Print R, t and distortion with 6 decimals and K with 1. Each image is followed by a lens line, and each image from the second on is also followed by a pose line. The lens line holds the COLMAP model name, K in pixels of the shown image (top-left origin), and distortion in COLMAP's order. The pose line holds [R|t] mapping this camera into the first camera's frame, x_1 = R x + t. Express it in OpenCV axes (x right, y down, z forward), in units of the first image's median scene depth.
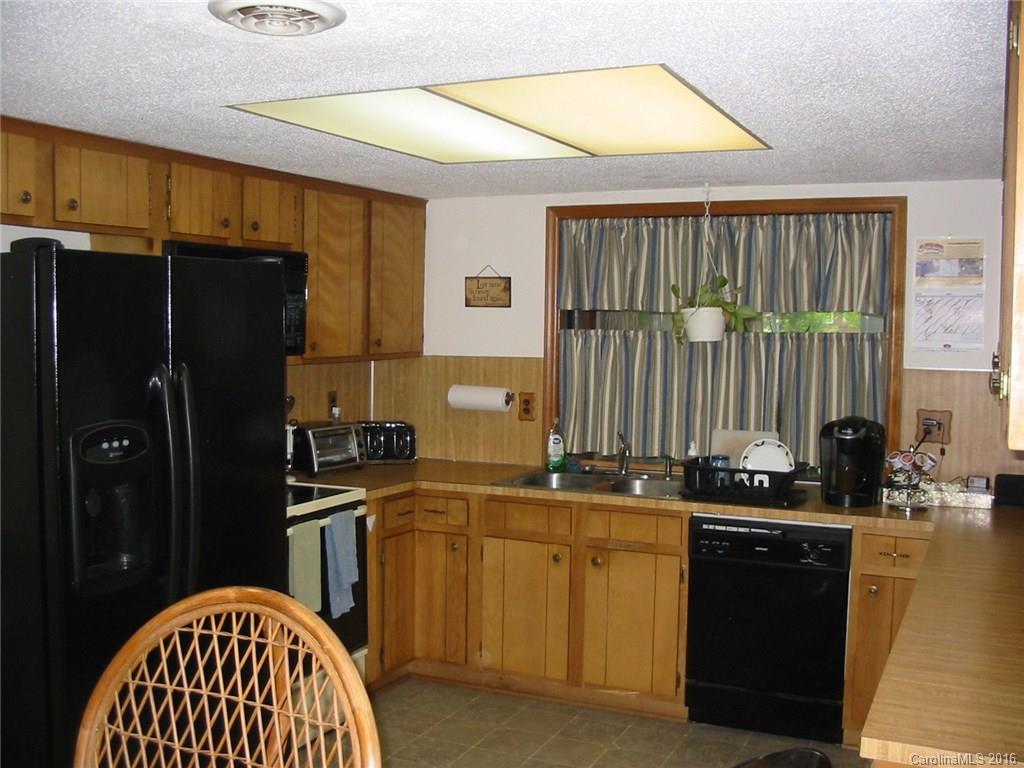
lens RADIAL K [[1069.2, 0, 512.0], [0, 1069.2, 384.0], [0, 0, 1]] dist [-0.185127, 0.222383]
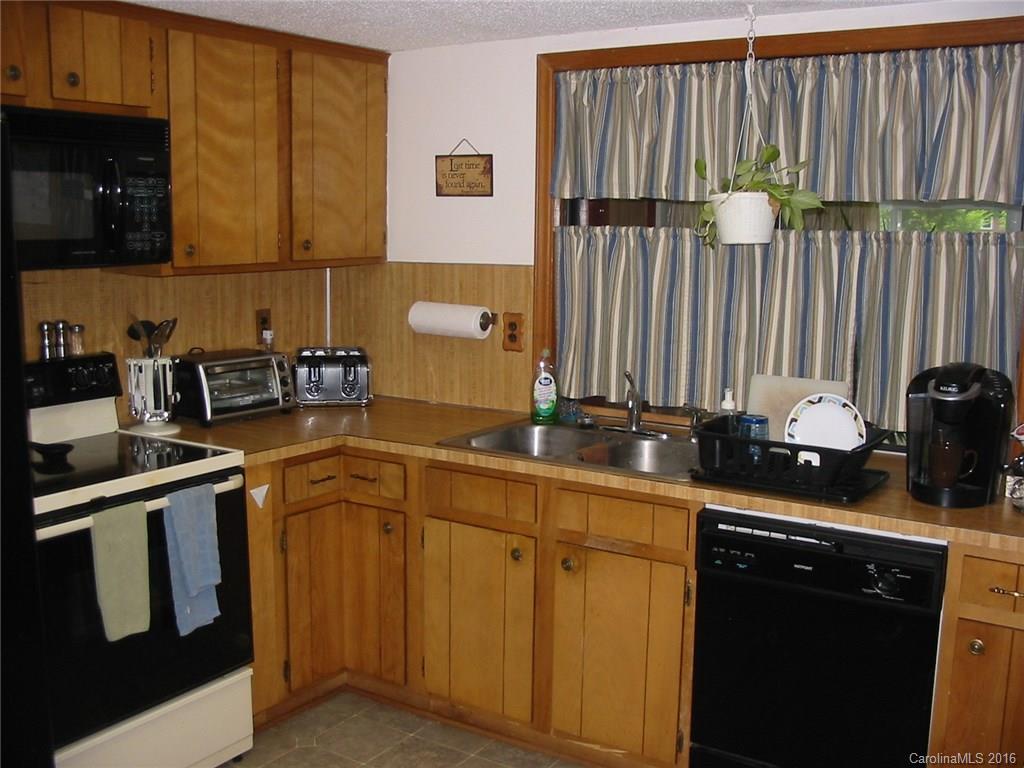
lens RADIAL K [[1069.2, 0, 512.0], [0, 1069.2, 384.0], [0, 0, 1]] dist [-0.185127, 0.222383]
pose [[0.990584, 0.018957, -0.135589, 0.125876], [-0.006598, 0.995827, 0.091022, -0.011195], [0.136749, -0.089270, 0.986575, 0.304506]]
